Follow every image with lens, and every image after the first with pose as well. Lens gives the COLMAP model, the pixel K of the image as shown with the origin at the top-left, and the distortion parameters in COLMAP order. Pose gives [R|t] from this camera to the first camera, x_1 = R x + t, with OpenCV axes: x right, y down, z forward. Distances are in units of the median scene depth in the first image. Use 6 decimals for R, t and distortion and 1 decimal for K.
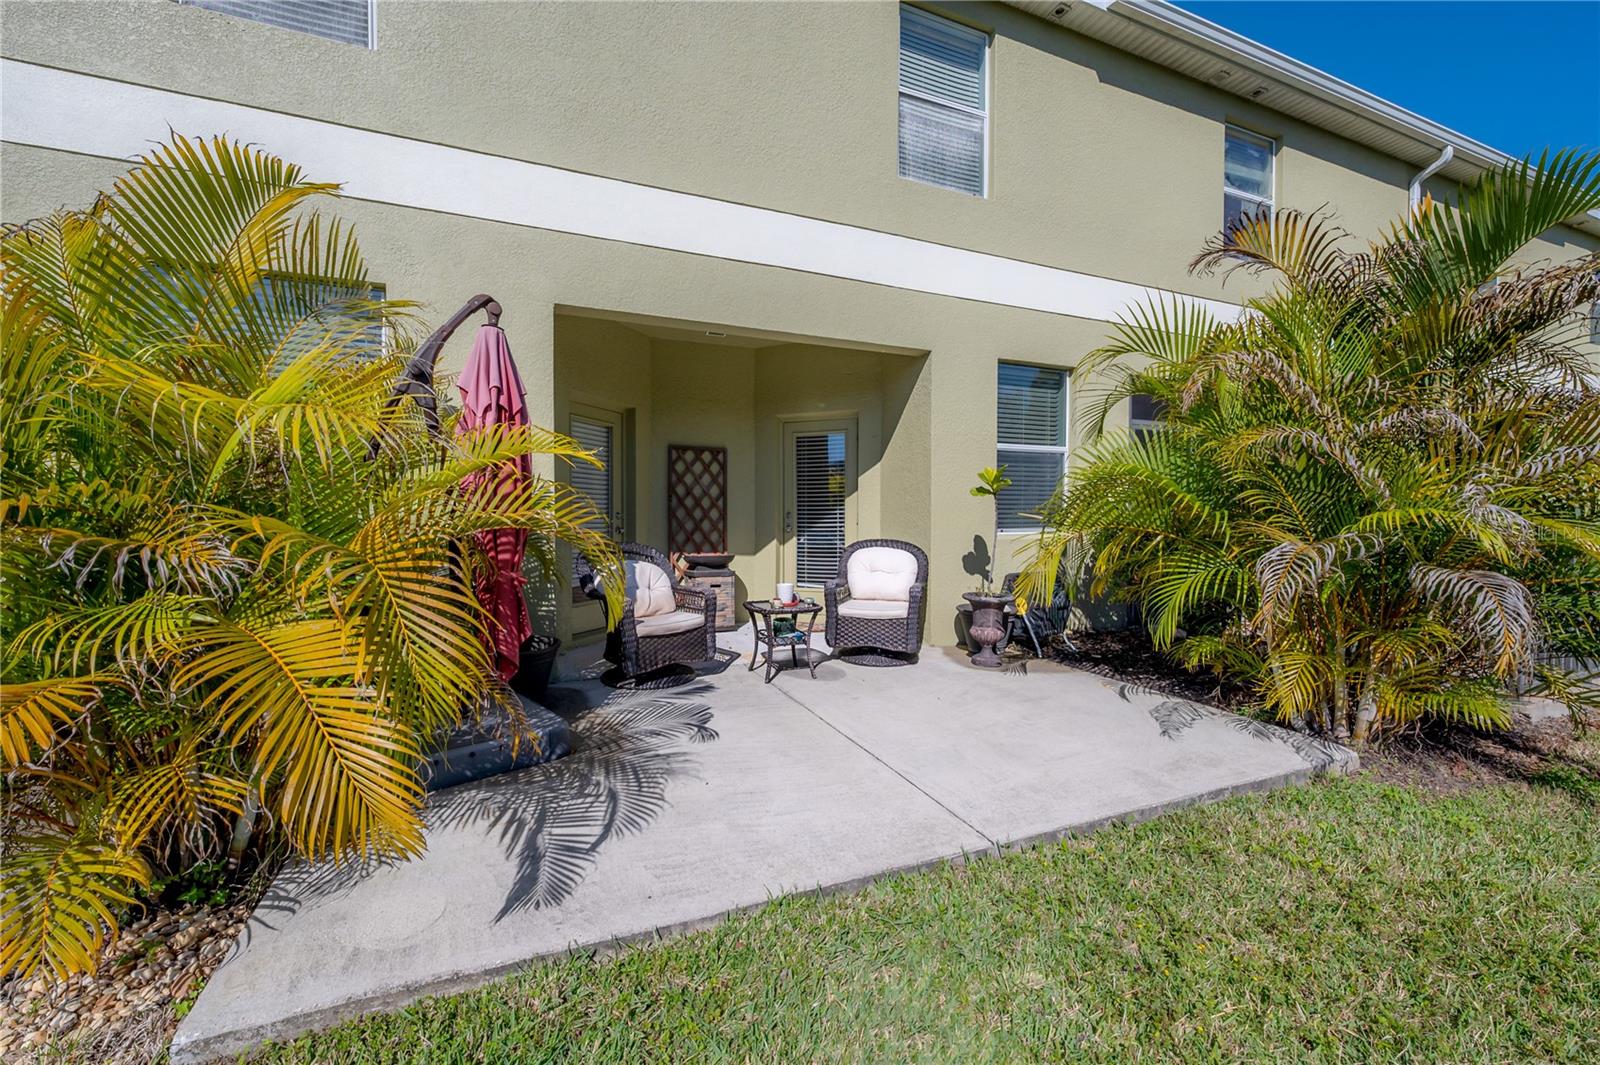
lens RADIAL K [[627.7, 0, 793.3], [0, 627.7, 519.2], [0, 0, 1]] dist [-0.000263, -0.000098]
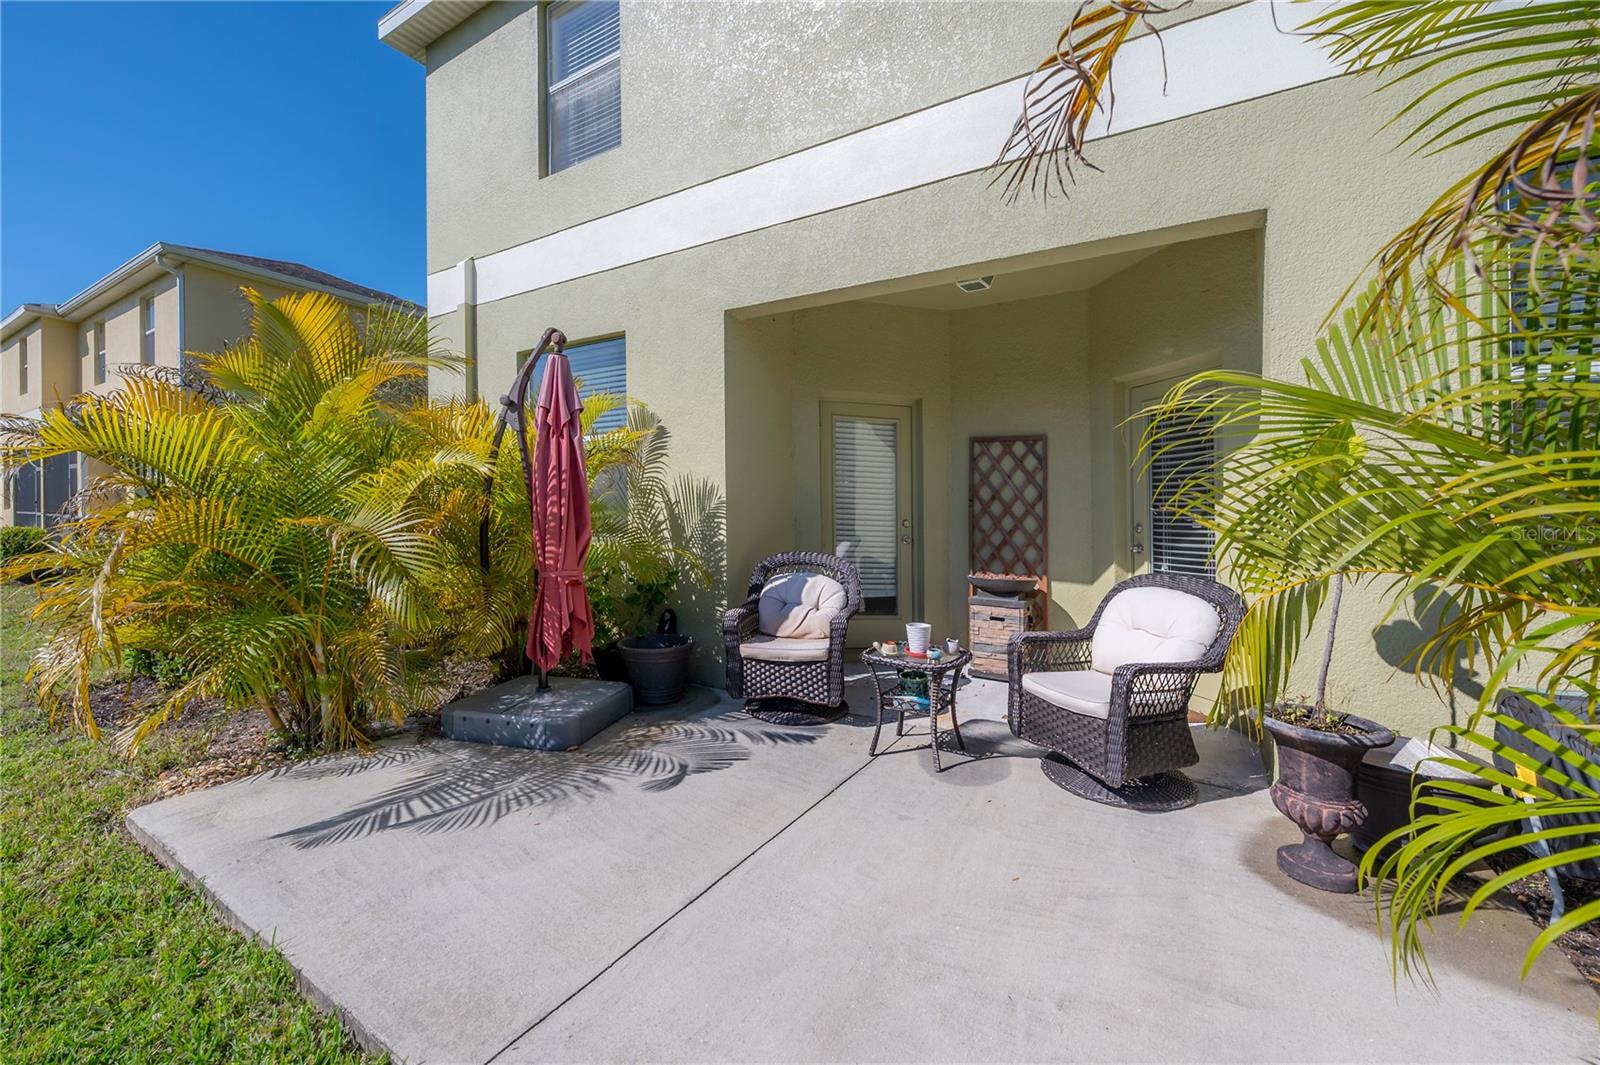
lens RADIAL K [[661.4, 0, 797.9], [0, 661.4, 485.7], [0, 0, 1]] dist [0.000615, 0.000181]
pose [[0.568397, -0.026320, -0.822333, 0.387081], [-0.025793, 0.998427, -0.049784, -0.007706], [0.822350, 0.049508, 0.566824, 0.342031]]
